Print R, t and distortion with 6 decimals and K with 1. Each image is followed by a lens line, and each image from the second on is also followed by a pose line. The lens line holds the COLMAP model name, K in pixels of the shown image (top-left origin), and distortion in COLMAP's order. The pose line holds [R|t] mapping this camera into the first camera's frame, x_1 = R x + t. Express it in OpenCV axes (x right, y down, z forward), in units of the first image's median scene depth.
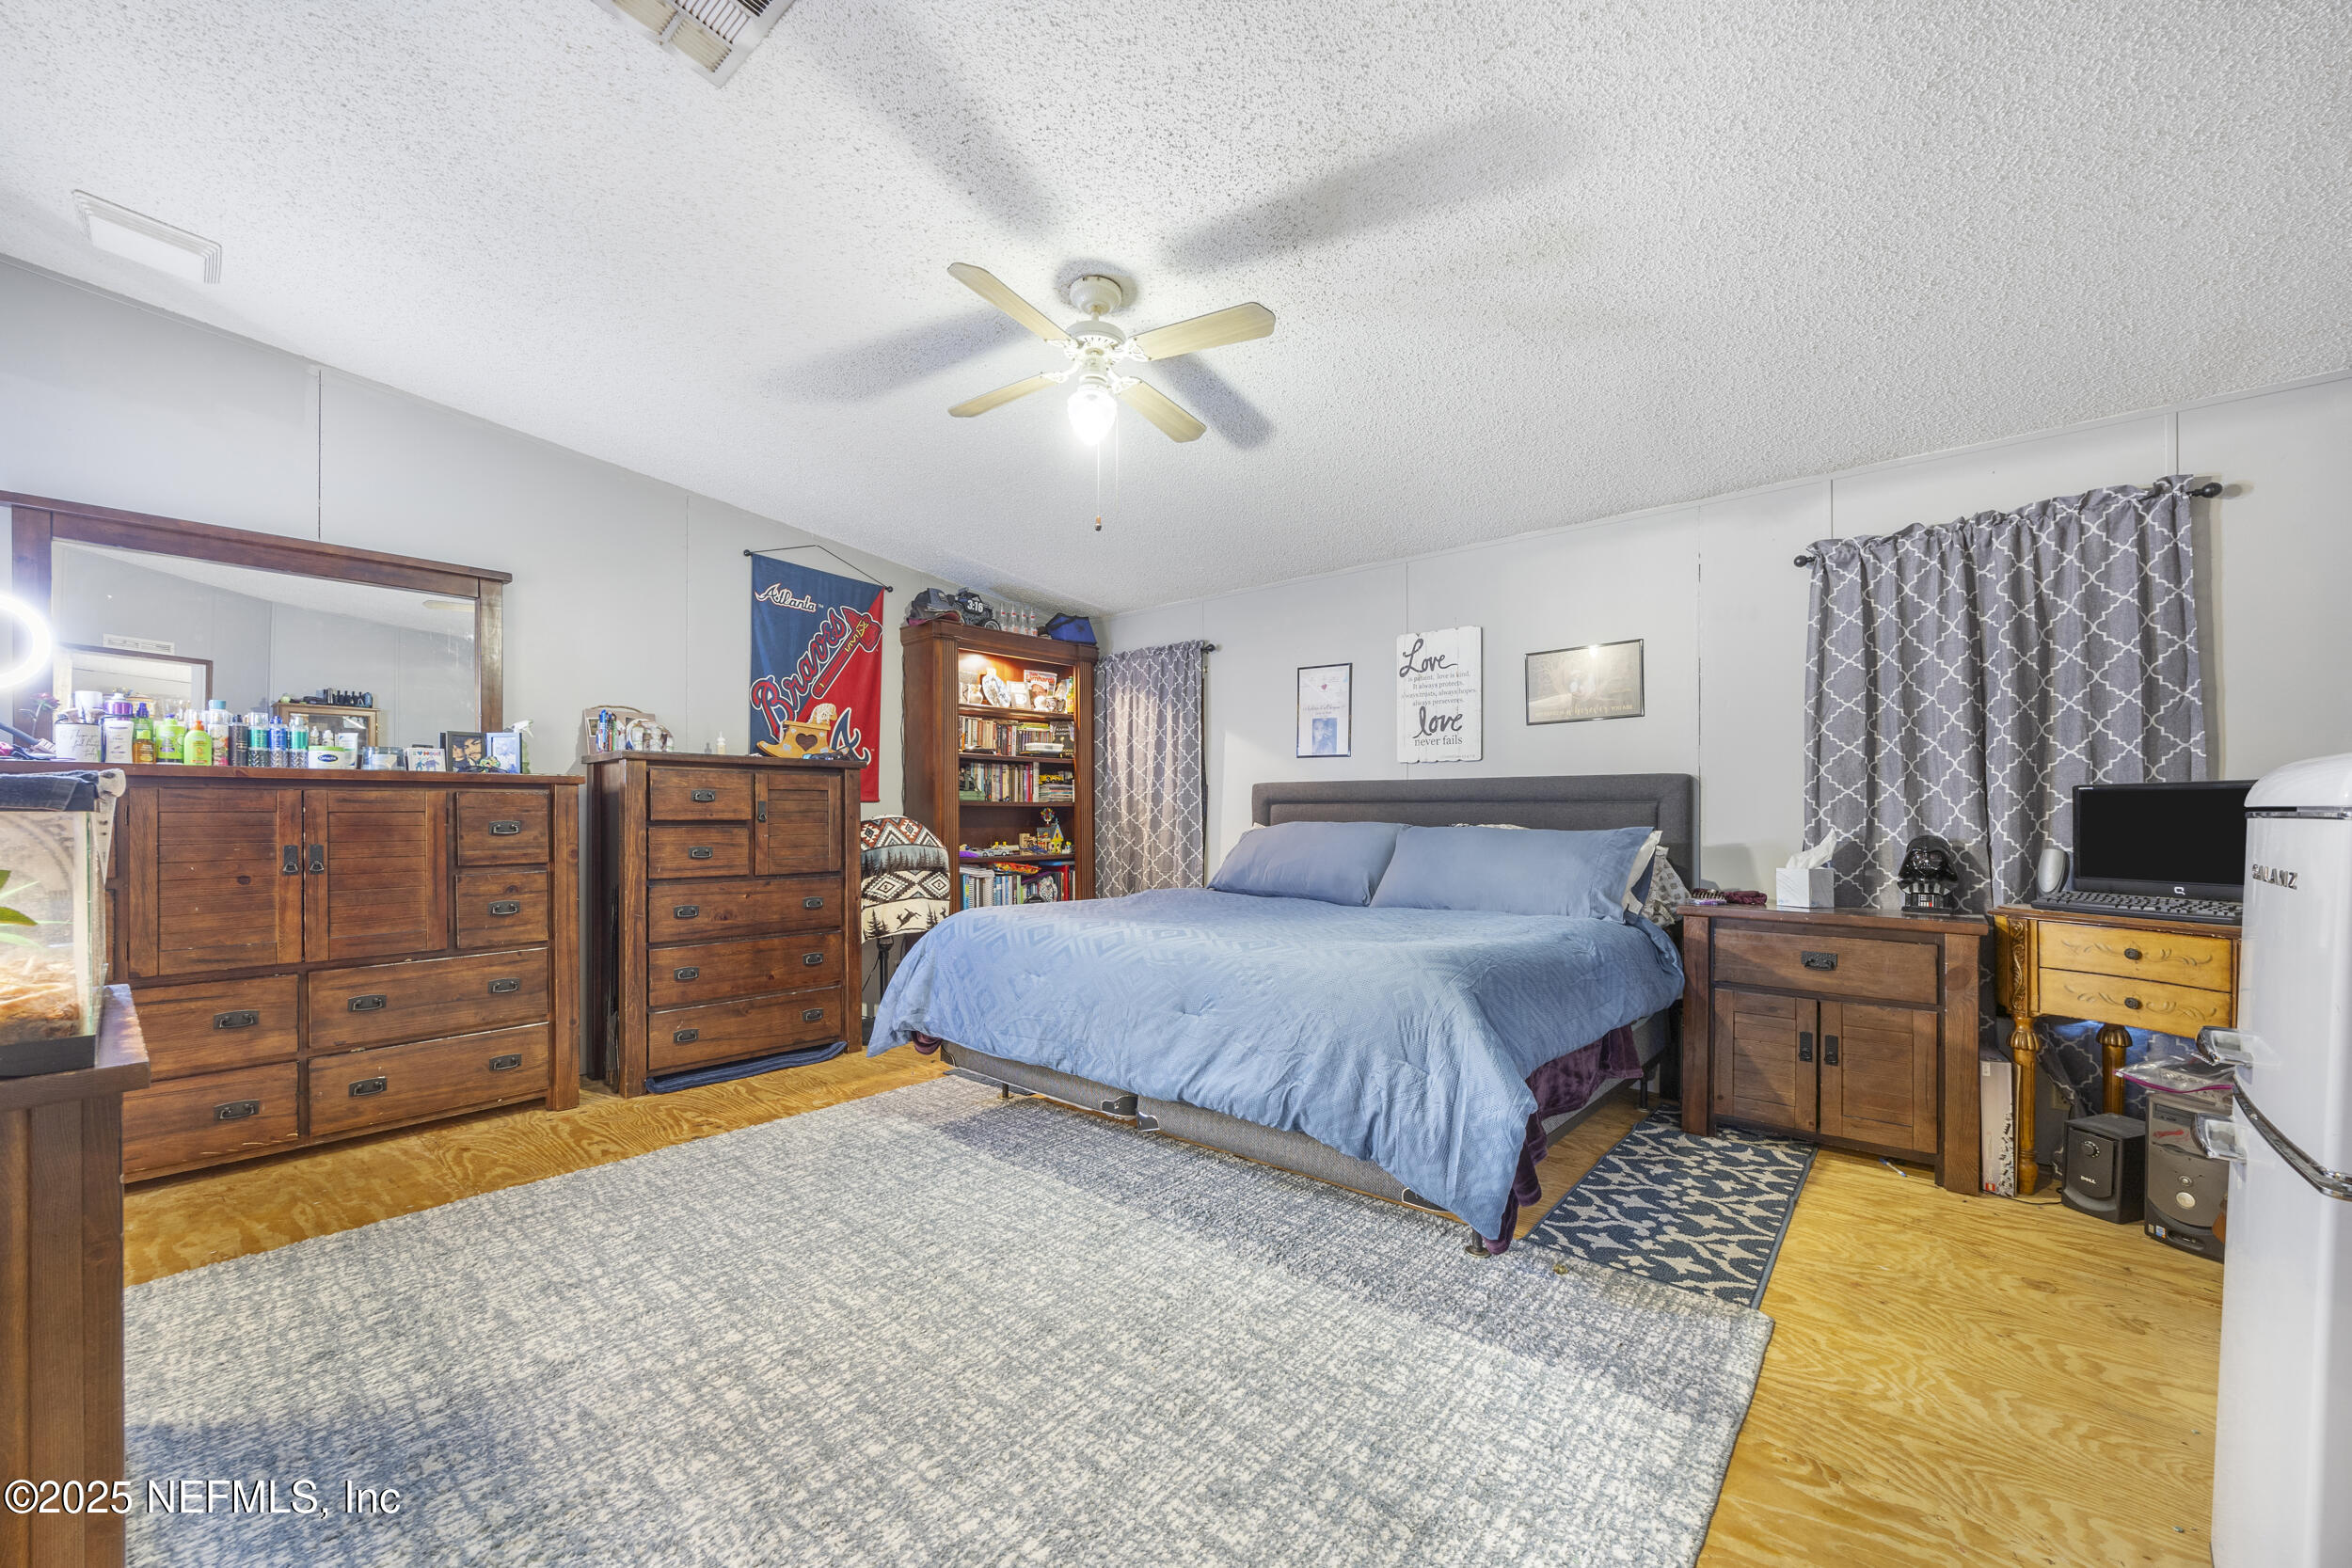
lens RADIAL K [[893.2, 0, 1183.4], [0, 893.2, 799.0], [0, 0, 1]] dist [-0.007427, -0.000657]
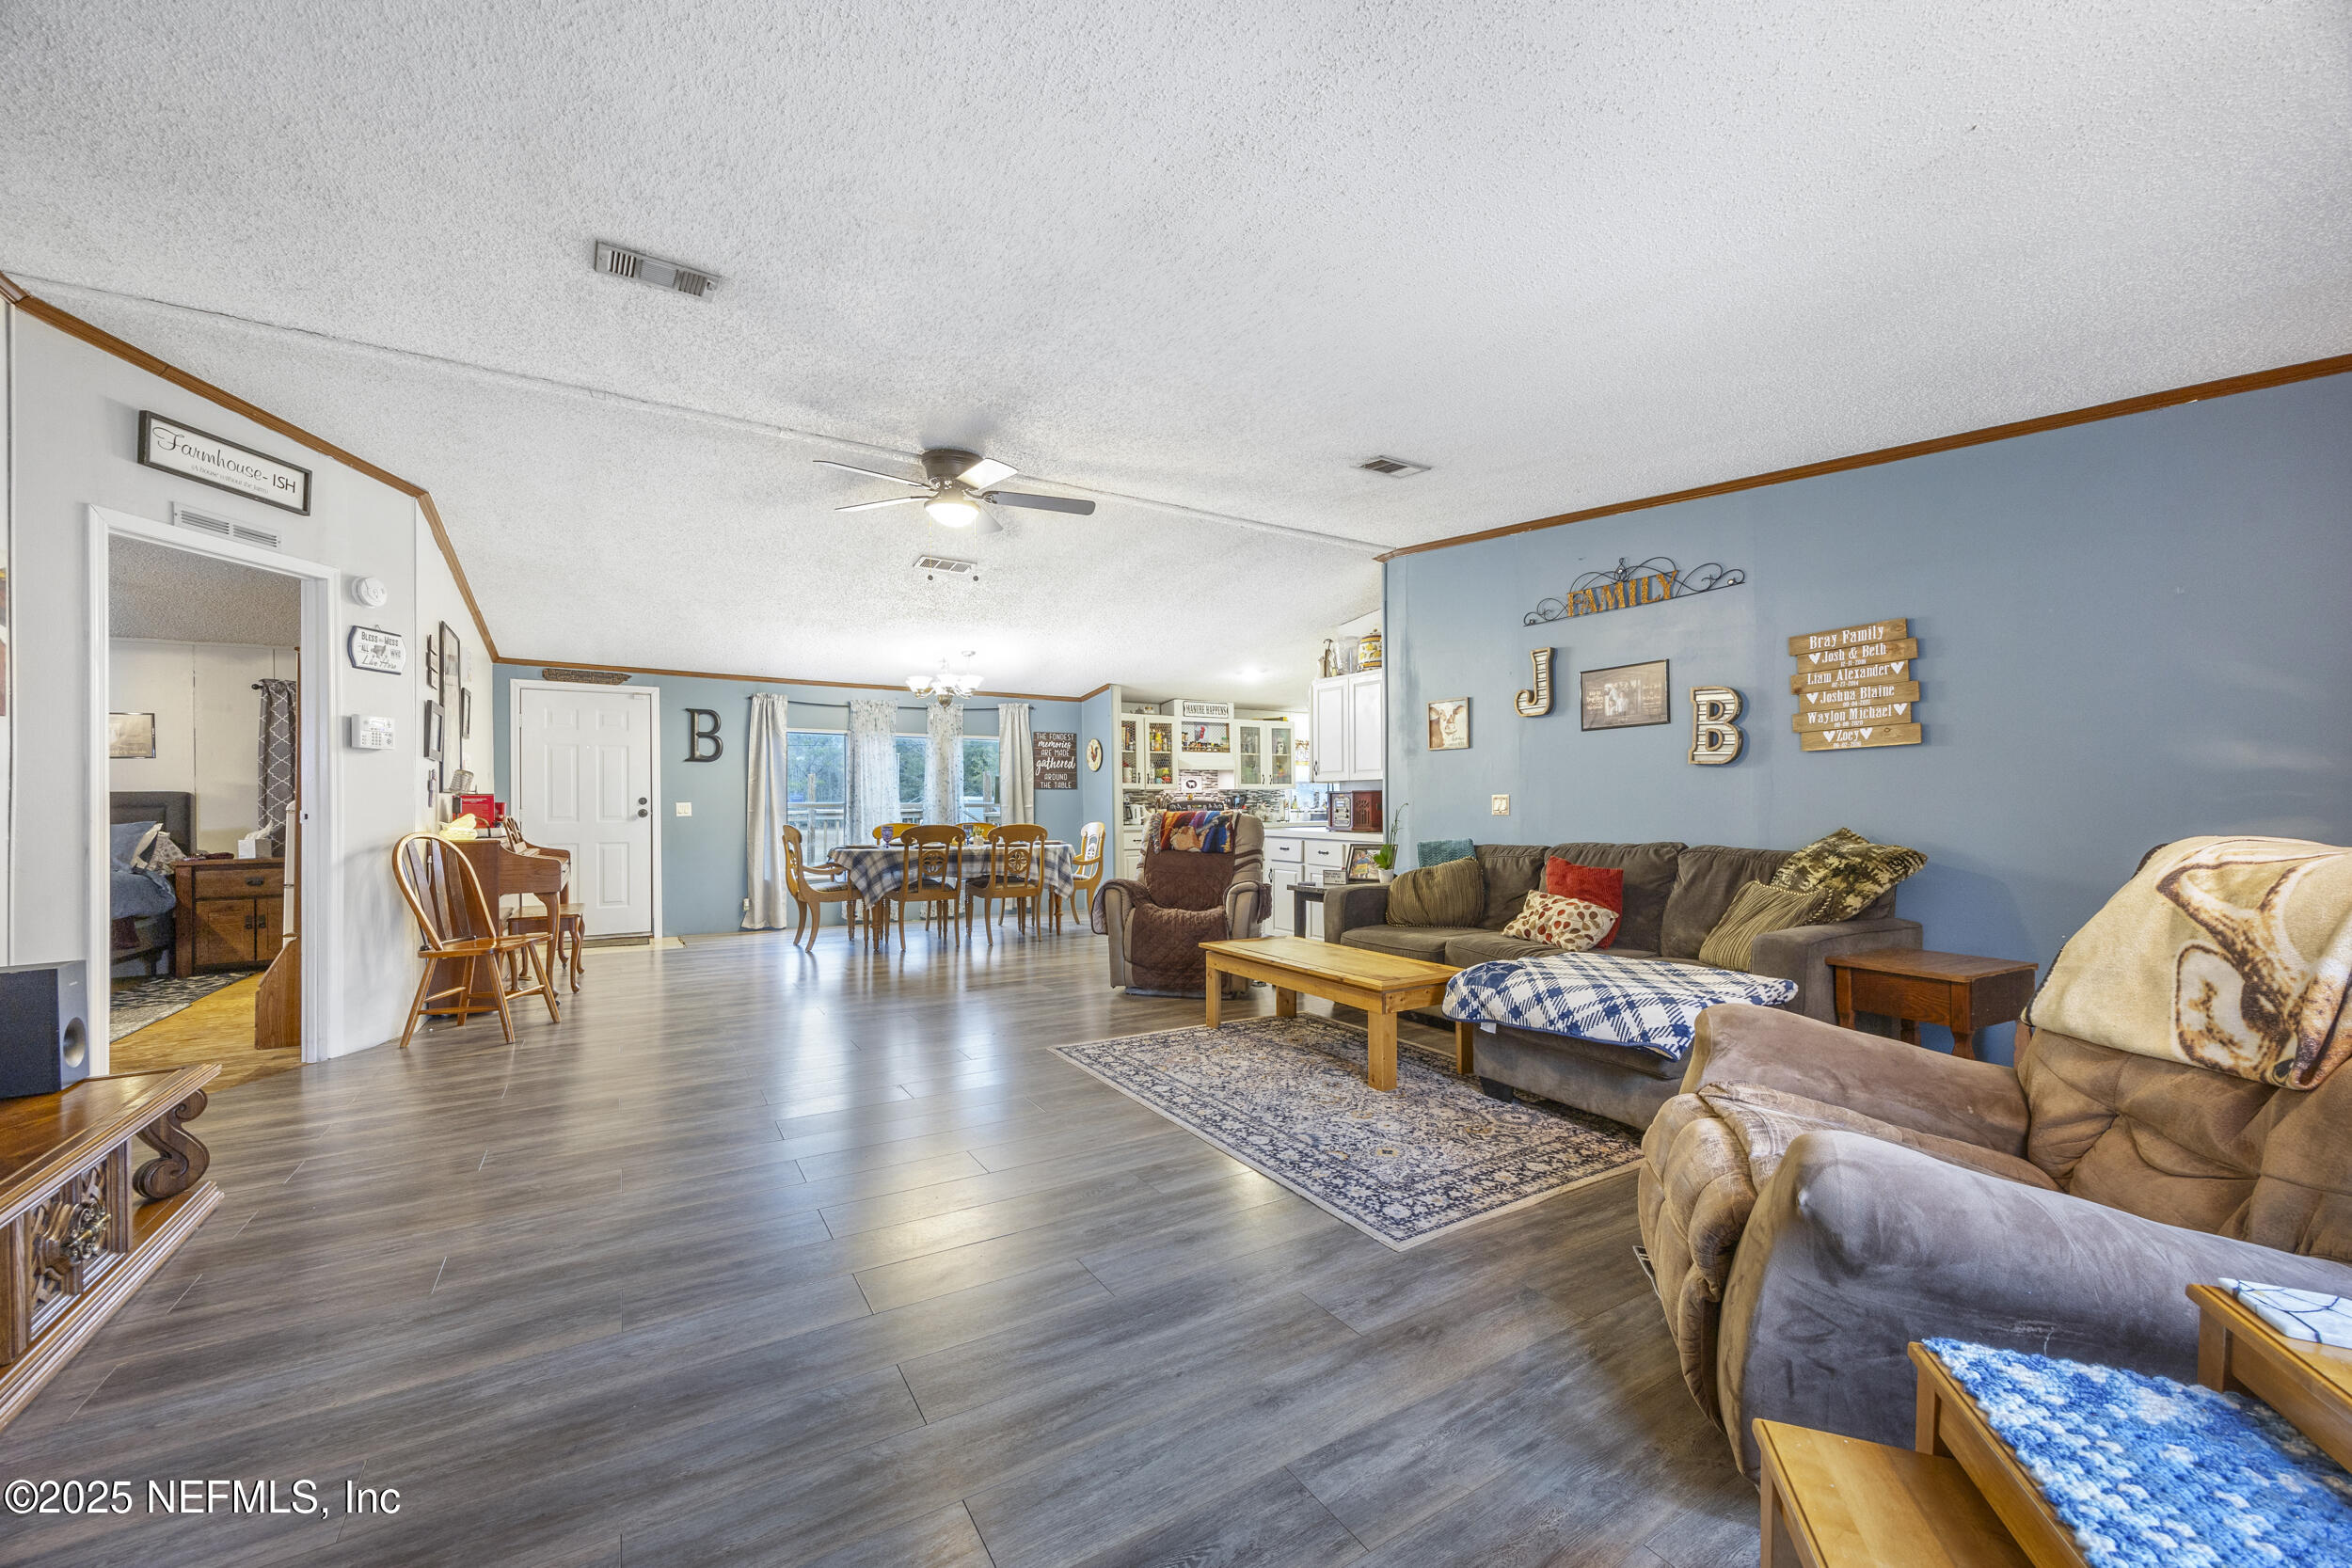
lens RADIAL K [[893.2, 0, 1156.6], [0, 893.2, 801.1], [0, 0, 1]] dist [-0.007427, -0.000657]
pose [[0.318729, -0.000746, 0.947846, -0.563677], [0.006756, 0.999976, -0.001485, 0.007194], [-0.947822, 0.006877, 0.318727, -1.593483]]
